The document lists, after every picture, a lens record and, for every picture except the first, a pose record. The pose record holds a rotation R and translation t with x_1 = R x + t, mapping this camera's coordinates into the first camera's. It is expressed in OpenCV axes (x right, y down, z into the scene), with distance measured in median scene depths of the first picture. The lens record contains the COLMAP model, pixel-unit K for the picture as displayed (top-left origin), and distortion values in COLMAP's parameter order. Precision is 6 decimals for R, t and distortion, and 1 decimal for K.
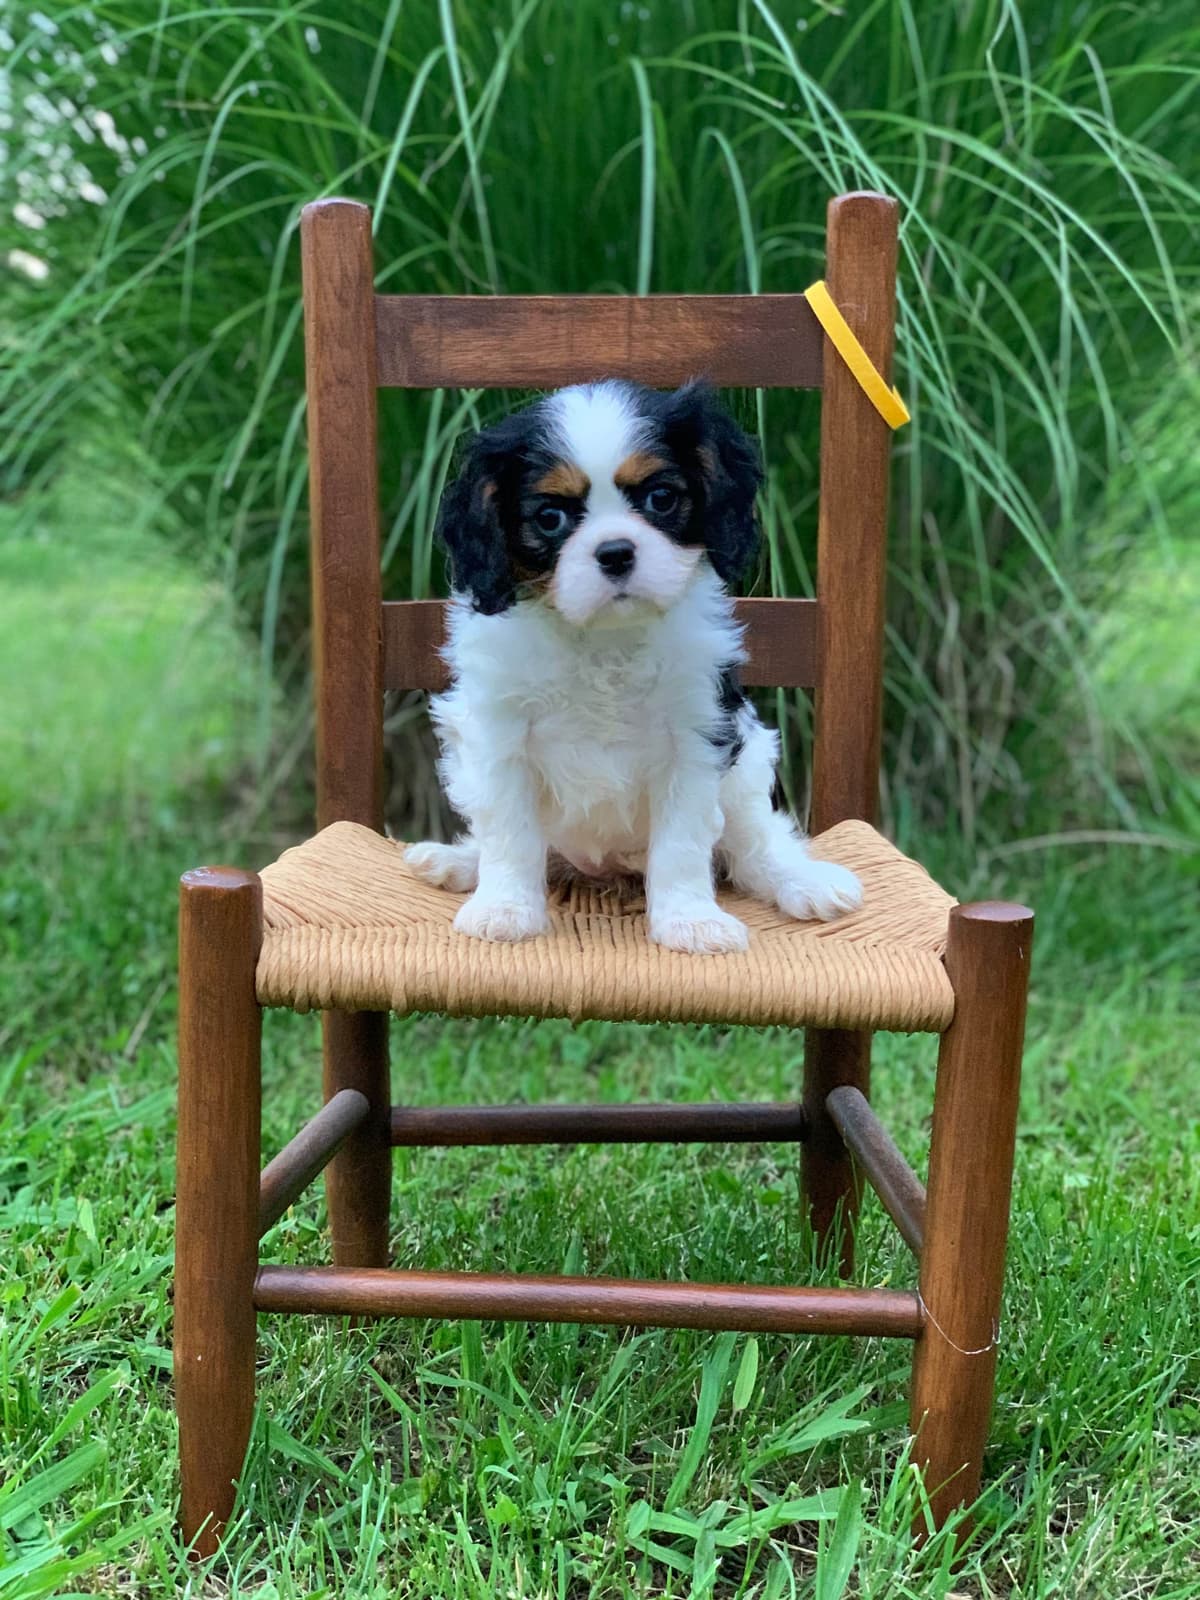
lens RADIAL K [[2323.0, 0, 609.4], [0, 2323.0, 793.5], [0, 0, 1]] dist [0.023640, 0.000000]
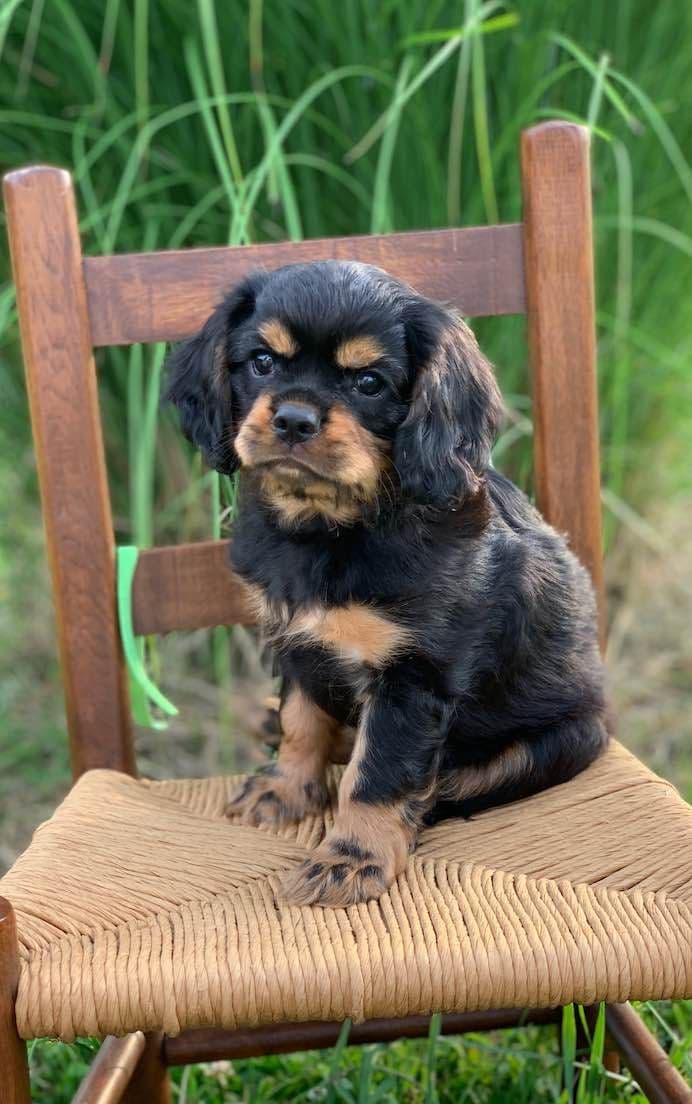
lens RADIAL K [[1661.7, 0, 355.2], [0, 1661.7, 562.7], [0, 0, 1]] dist [0.048168, 0.000000]
pose [[0.995678, -0.083577, 0.040495, -0.022867], [0.082874, 0.996384, 0.018745, -0.084624], [-0.041915, -0.015308, 0.999004, 0.263814]]
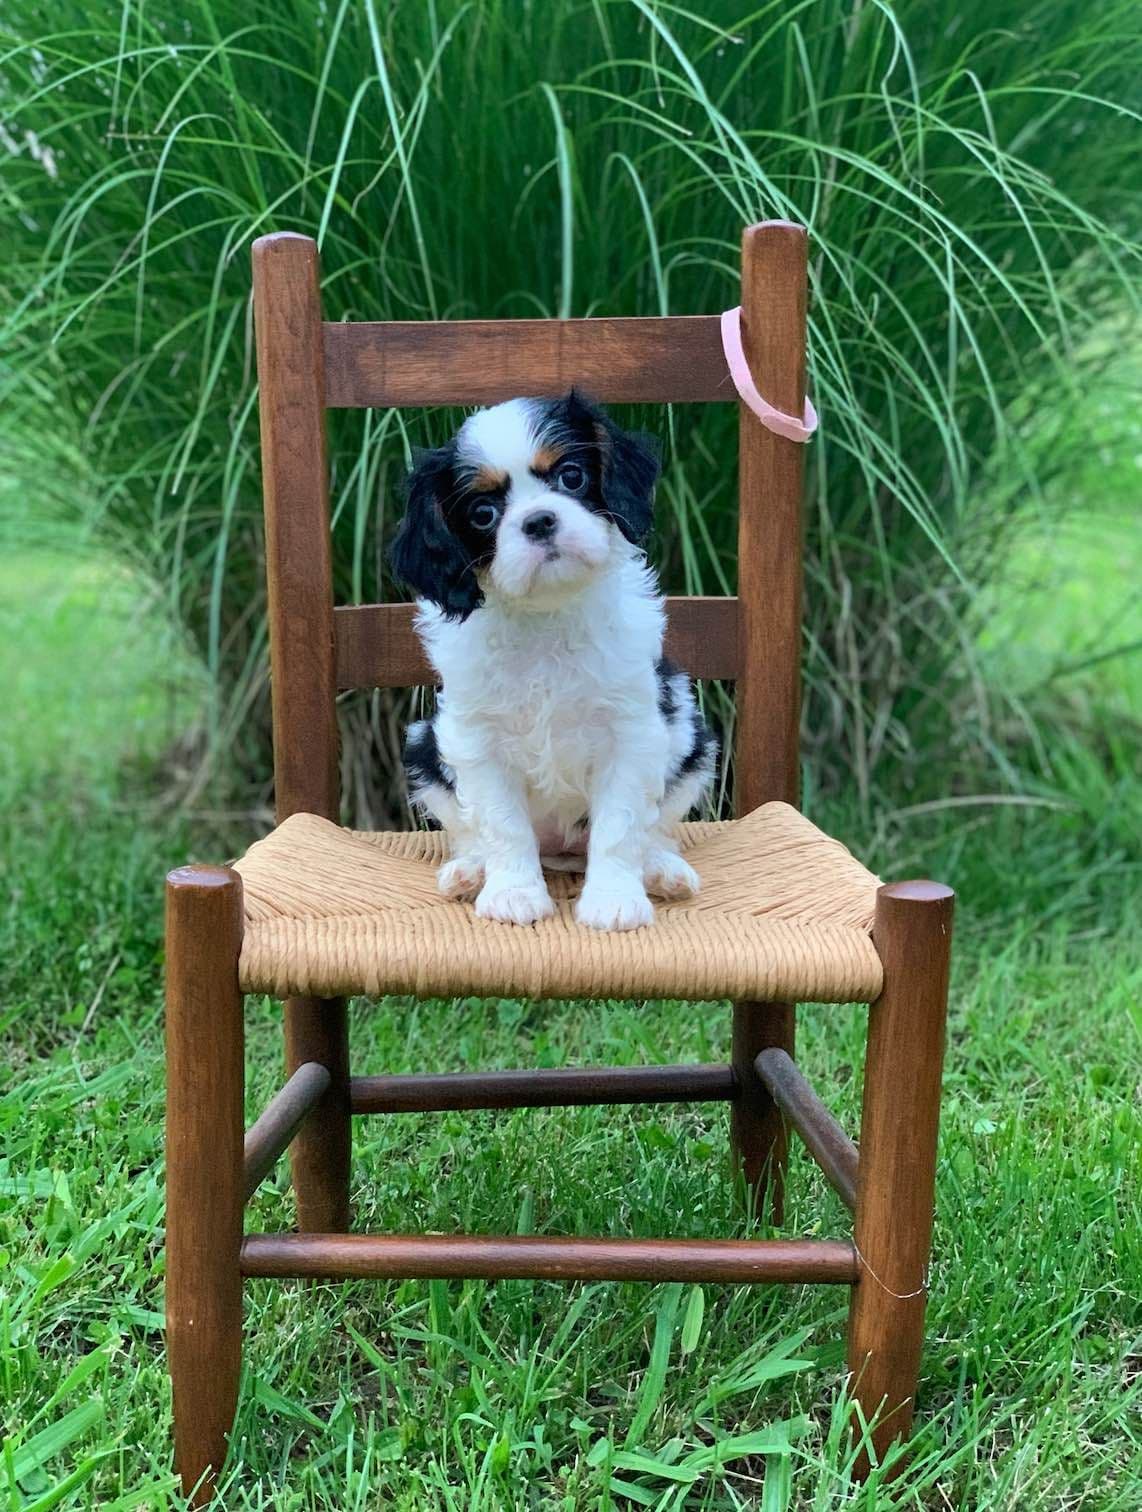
lens RADIAL K [[2234.5, 0, 570.6], [0, 2234.5, 746.7], [0, 0, 1]] dist [0.008268, 0.000000]
pose [[0.999164, -0.020775, 0.035196, -0.026675], [0.020723, 0.999784, 0.001839, -0.018178], [-0.035227, -0.001108, 0.999379, -0.033282]]
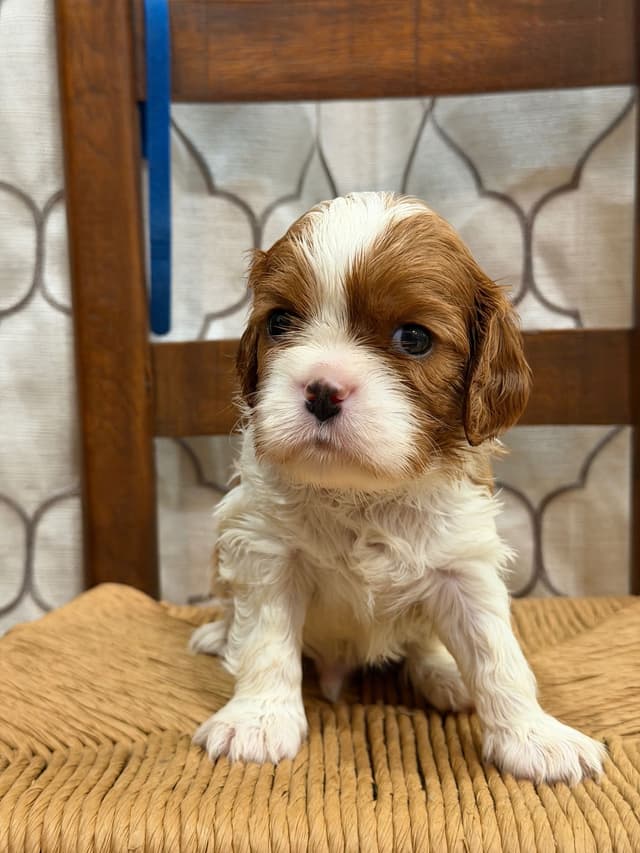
lens RADIAL K [[1238.5, 0, 331.5], [0, 1238.5, 408.0], [0, 0, 1]] dist [0.023640, 0.000000]
pose [[0.998411, -0.024450, -0.050773, -0.003516], [0.018987, 0.994247, -0.105418, -0.004040], [0.053058, 0.104286, 0.993131, 0.536326]]
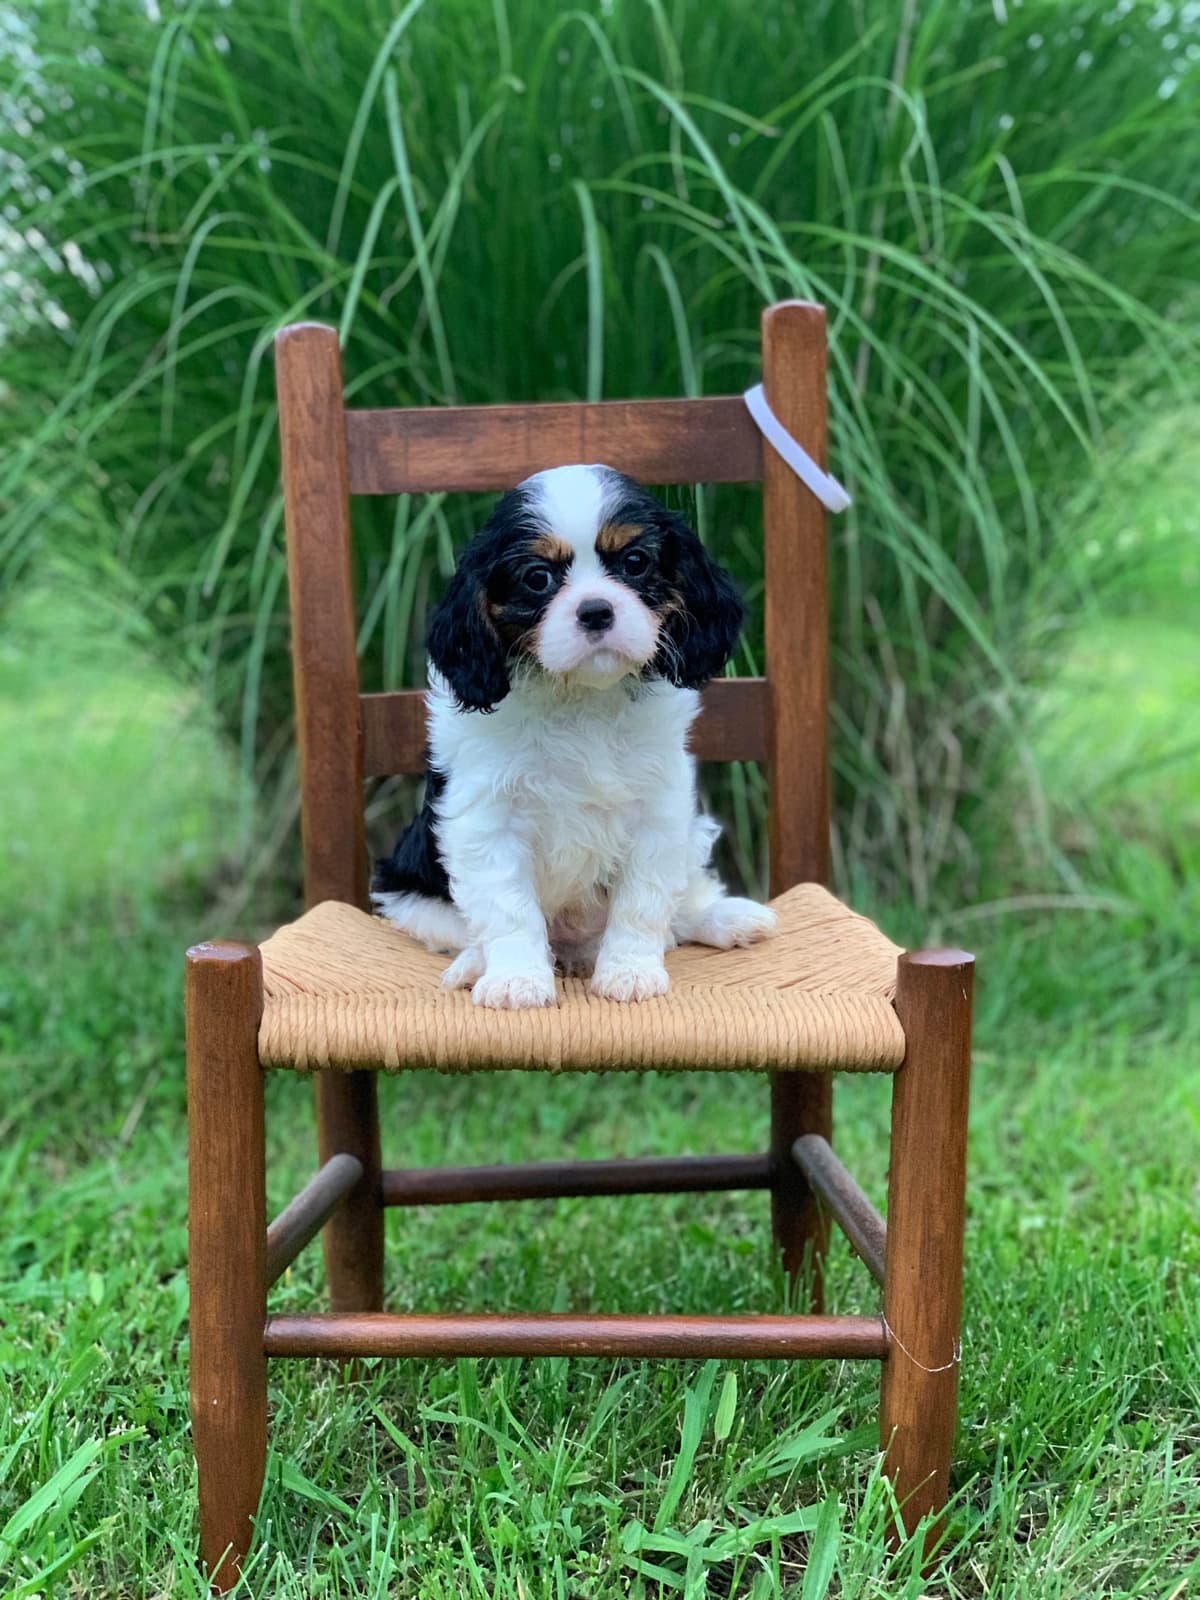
lens RADIAL K [[2323.0, 0, 593.0], [0, 2323.0, 800.3], [0, 0, 1]] dist [0.023640, 0.000000]
pose [[0.999371, -0.033789, 0.010813, -0.003932], [0.034195, 0.998616, -0.039963, 0.012493], [-0.009448, 0.040307, 0.999143, -0.068352]]
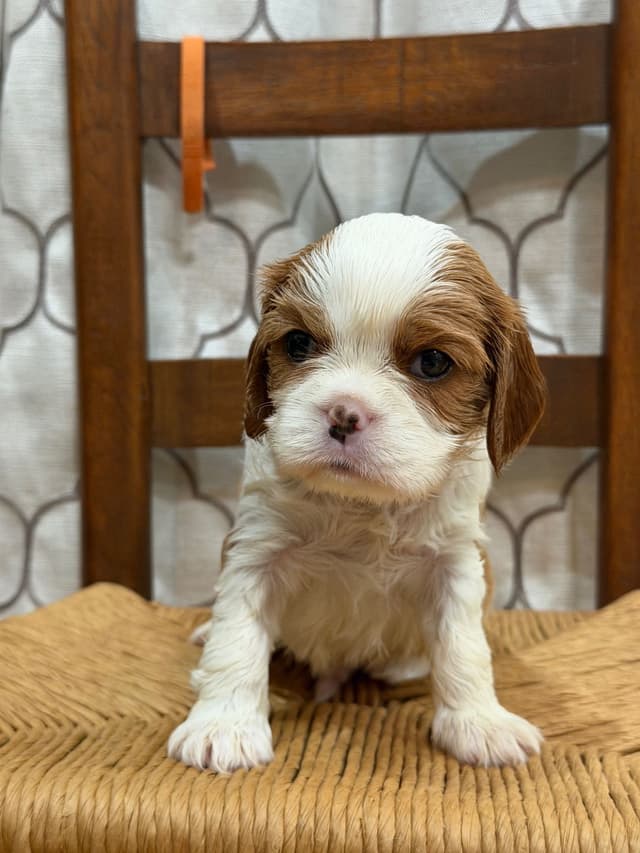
lens RADIAL K [[1238.5, 0, 331.0], [0, 1238.5, 403.9], [0, 0, 1]] dist [0.023640, 0.000000]
pose [[0.994003, -0.003167, -0.109308, 0.035108], [-0.009977, 0.992786, -0.119486, -0.002103], [0.108898, 0.119860, 0.986800, 0.508315]]
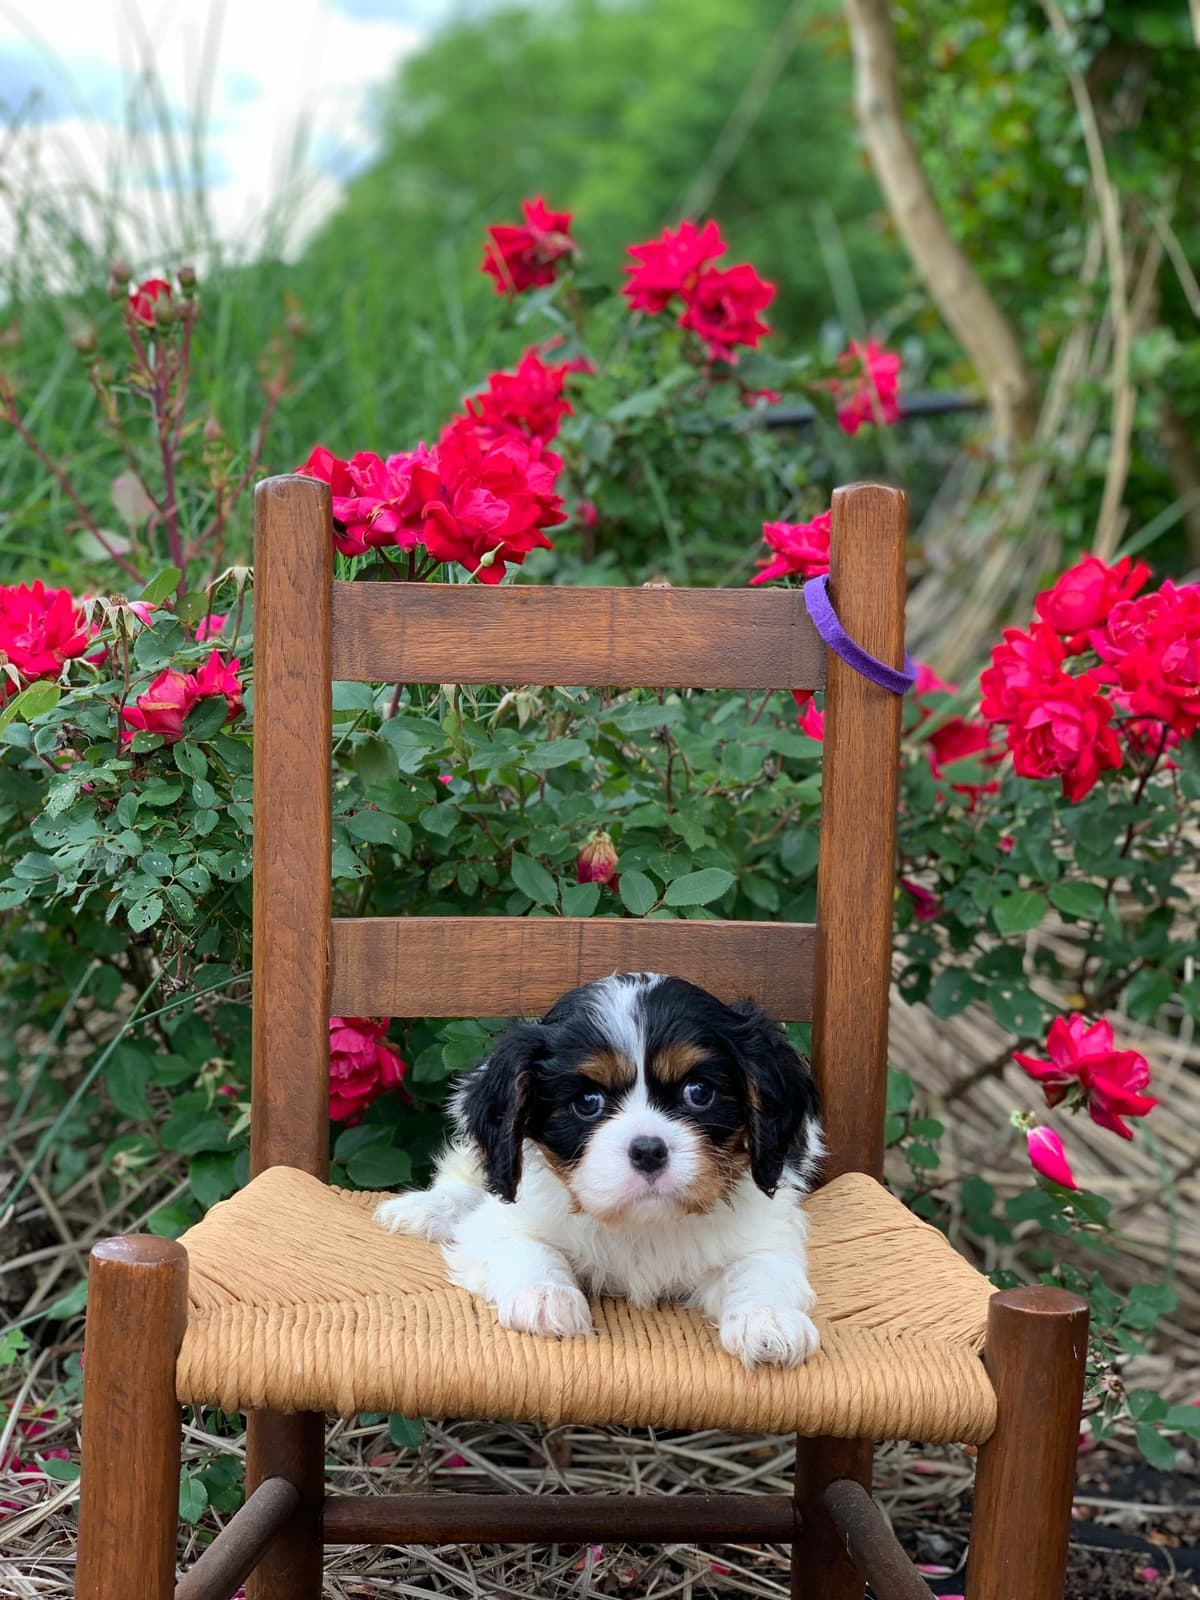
lens RADIAL K [[2323.0, 0, 590.8], [0, 2323.0, 815.8], [0, 0, 1]] dist [0.023640, 0.000000]
pose [[0.999479, 0.018456, 0.026467, -0.022583], [-0.015412, 0.993706, -0.110958, -0.024557], [-0.028348, 0.110492, 0.993473, 0.106693]]
